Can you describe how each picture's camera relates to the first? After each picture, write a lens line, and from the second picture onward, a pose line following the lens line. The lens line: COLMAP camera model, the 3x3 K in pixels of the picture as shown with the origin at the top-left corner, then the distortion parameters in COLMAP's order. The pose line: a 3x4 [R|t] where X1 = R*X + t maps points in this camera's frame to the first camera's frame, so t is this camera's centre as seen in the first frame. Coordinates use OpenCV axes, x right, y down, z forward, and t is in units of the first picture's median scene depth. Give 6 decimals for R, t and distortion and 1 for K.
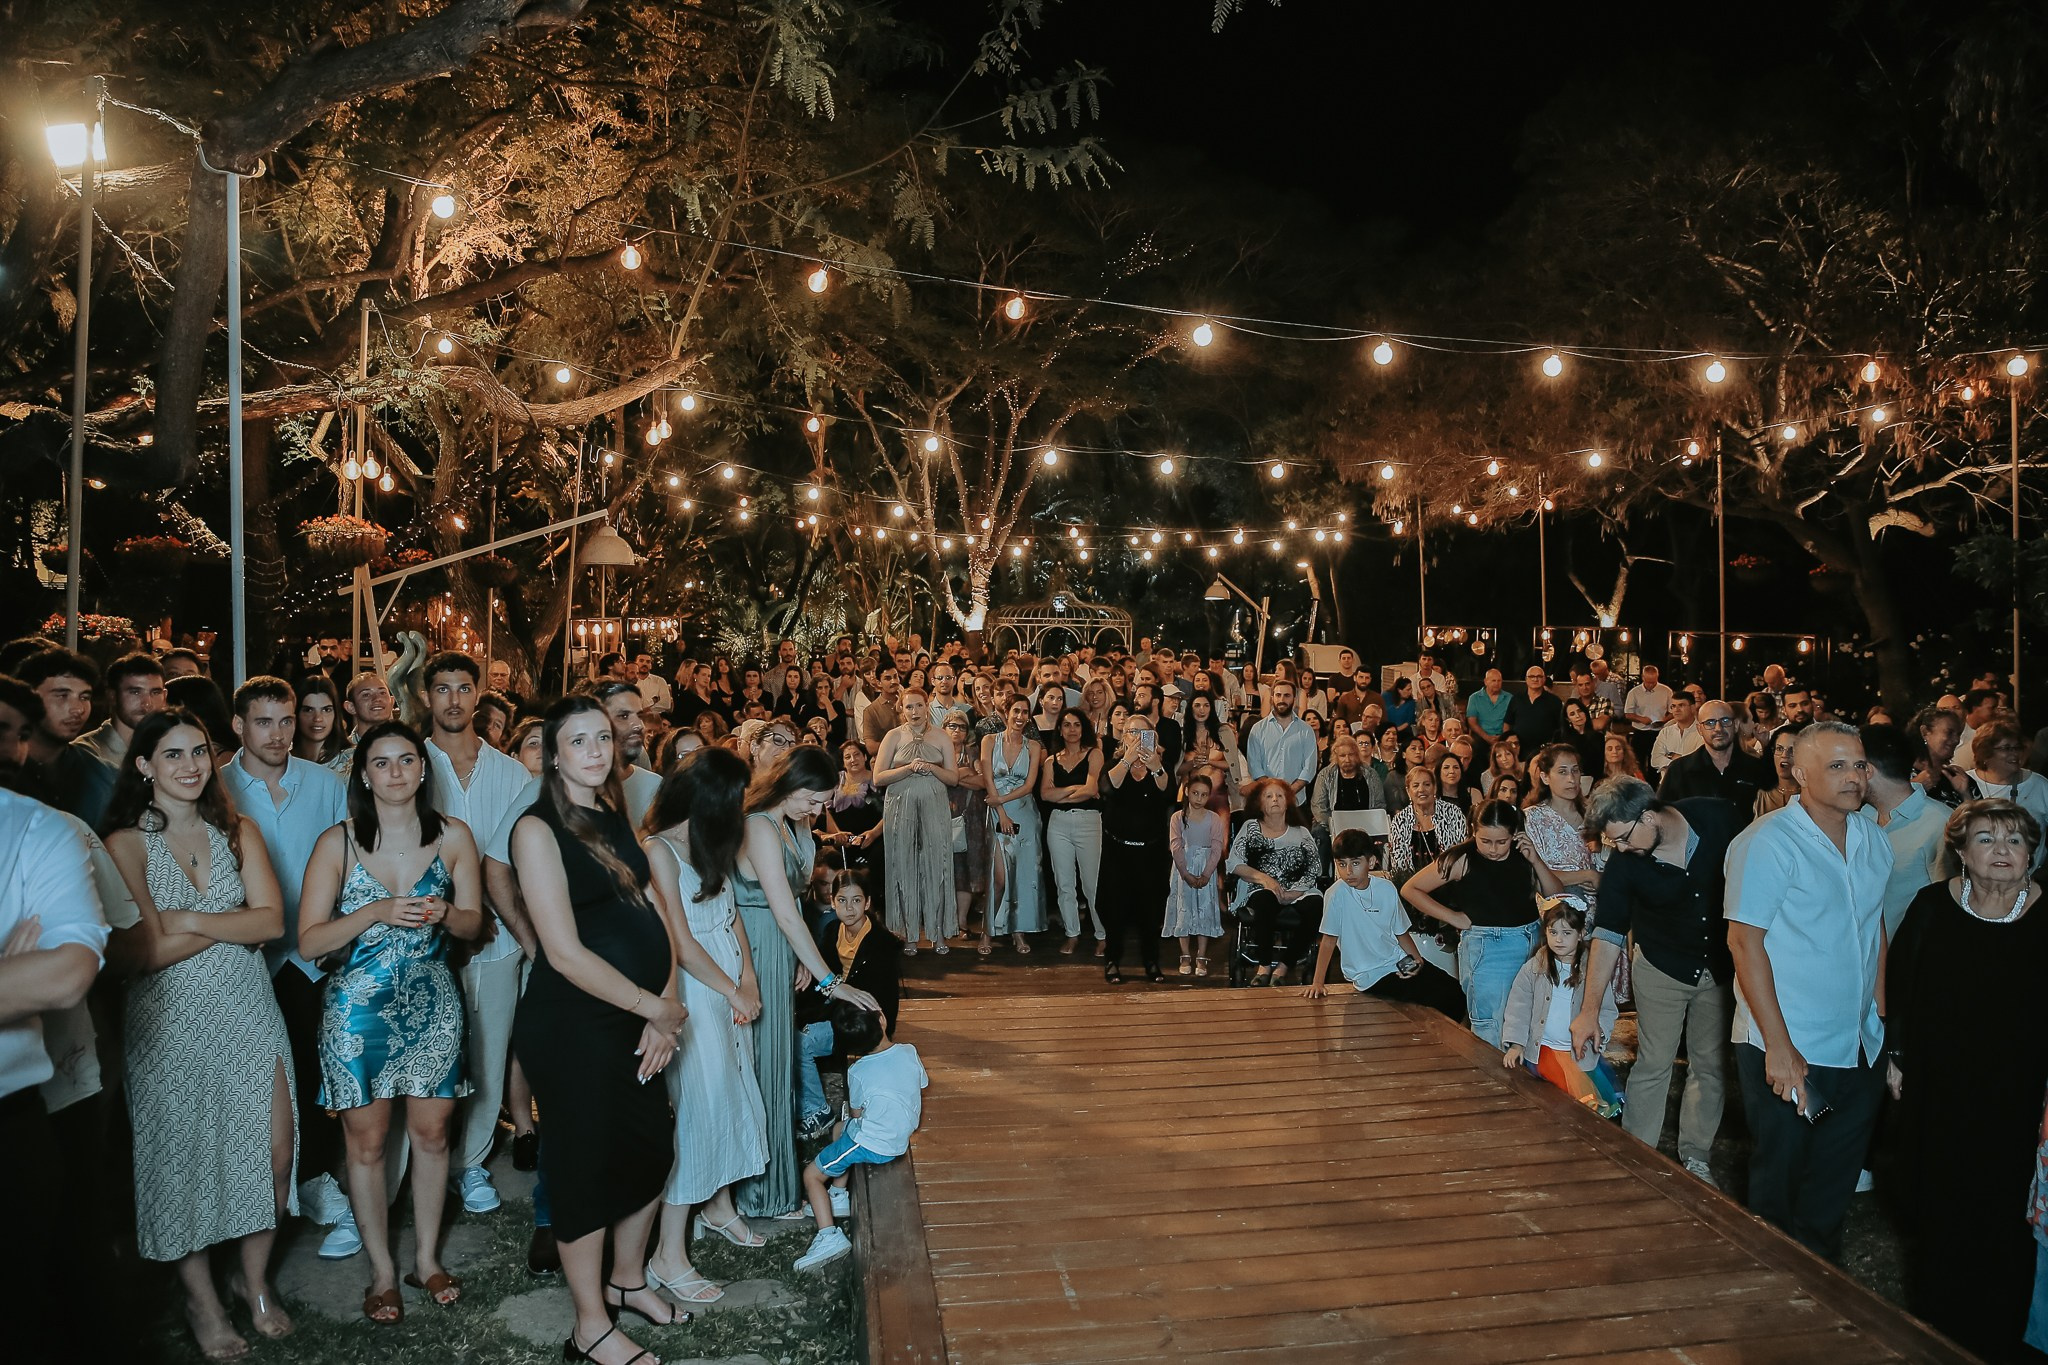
lens RADIAL K [[1430.1, 0, 1024.0], [0, 1430.1, 682.5], [0, 0, 1]] dist [-0.170850, 0.104145]
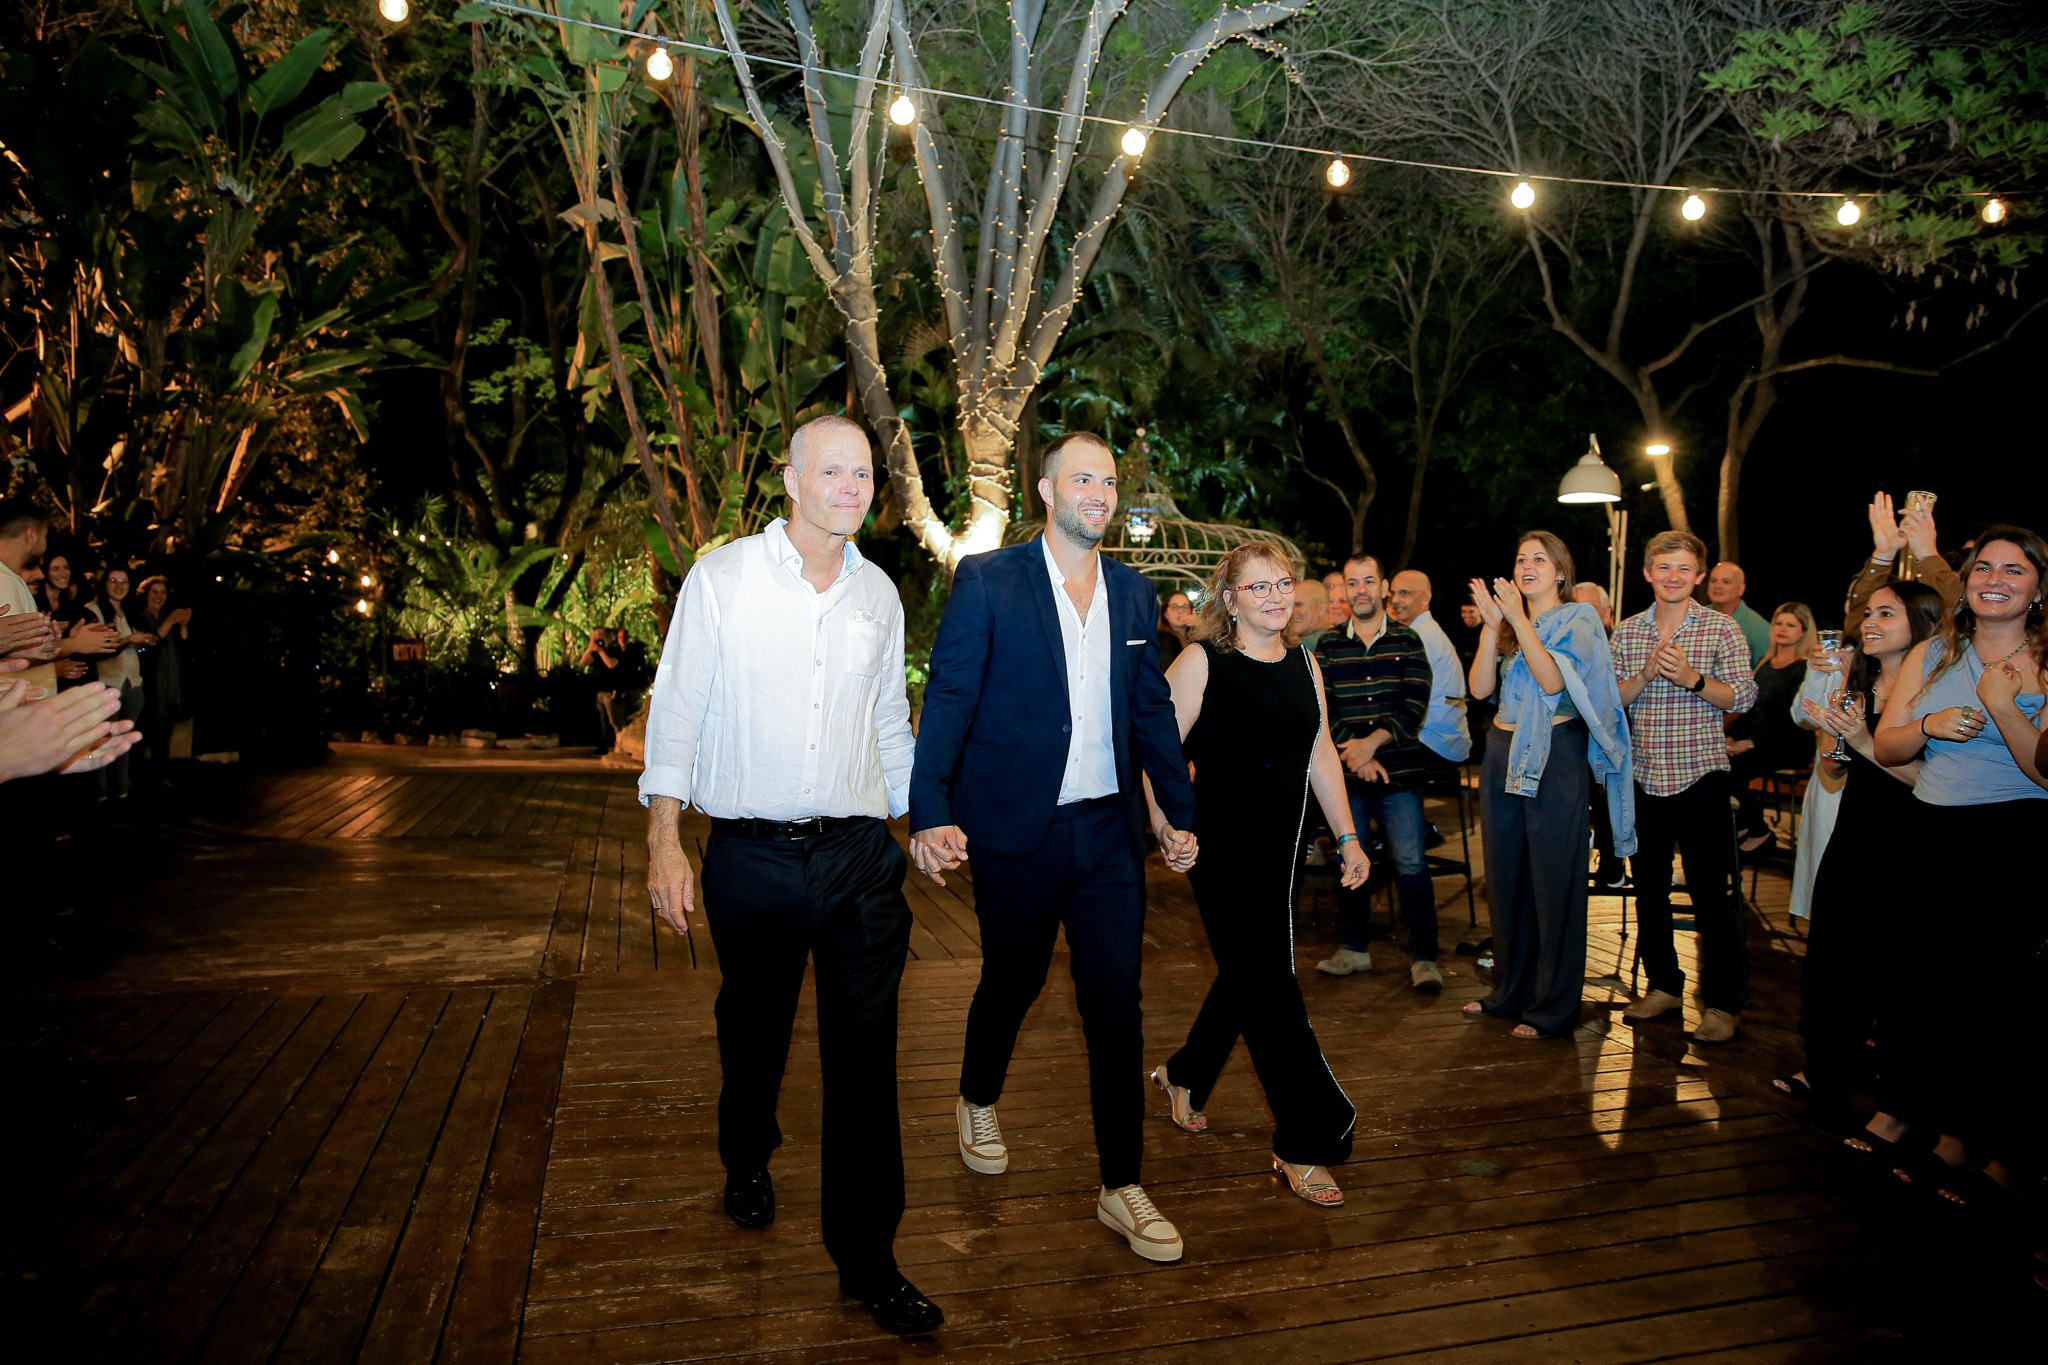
lens RADIAL K [[1430.1, 0, 1024.0], [0, 1430.1, 682.5], [0, 0, 1]] dist [-0.170850, 0.104145]
pose [[0.993016, -0.005160, 0.117865, -0.075308], [0.005122, 0.999987, 0.000624, -0.006505], [-0.117867, -0.000016, 0.993029, 0.676817]]
